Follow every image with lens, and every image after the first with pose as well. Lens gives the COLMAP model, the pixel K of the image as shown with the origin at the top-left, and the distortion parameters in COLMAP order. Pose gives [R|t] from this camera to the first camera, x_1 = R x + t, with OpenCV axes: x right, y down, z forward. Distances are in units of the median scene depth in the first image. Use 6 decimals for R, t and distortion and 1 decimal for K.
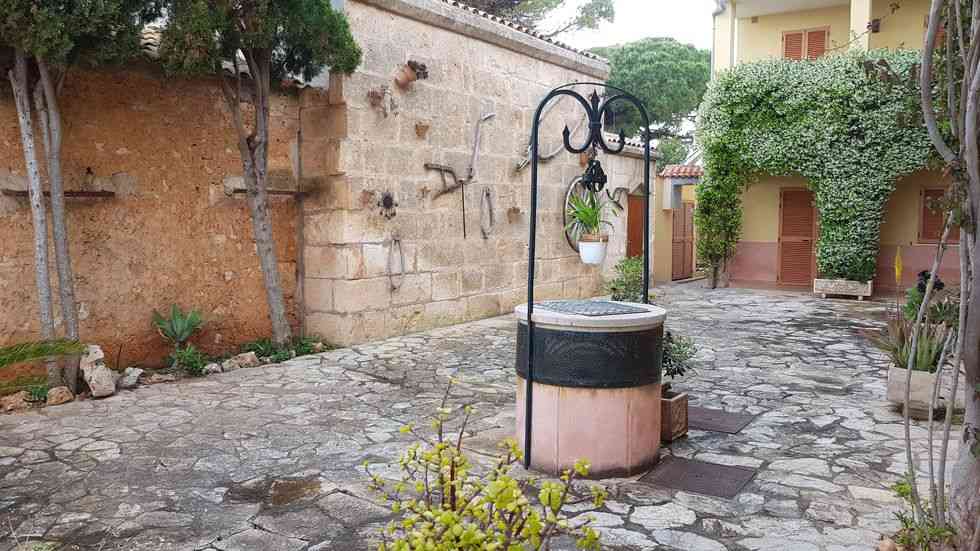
lens RADIAL K [[740.7, 0, 490.2], [0, 740.7, 276.5], [0, 0, 1]] dist [-0.015037, -0.001006]
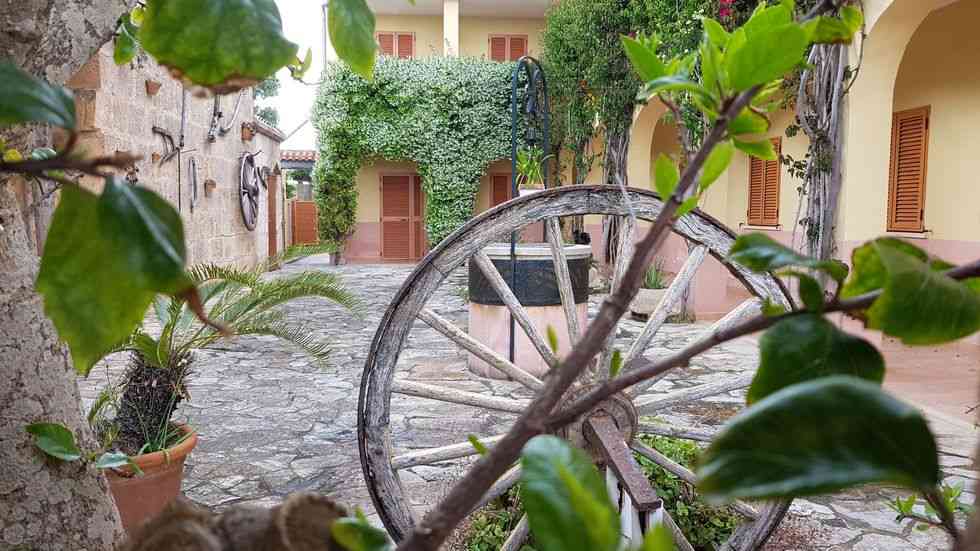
lens RADIAL K [[740.7, 0, 490.3], [0, 740.7, 275.0], [0, 0, 1]] dist [-0.015037, -0.001006]
pose [[0.792406, -0.057733, 0.607256, -0.199358], [0.053255, 0.998258, 0.025414, 0.017389], [-0.607665, 0.012201, 0.794100, 0.023157]]
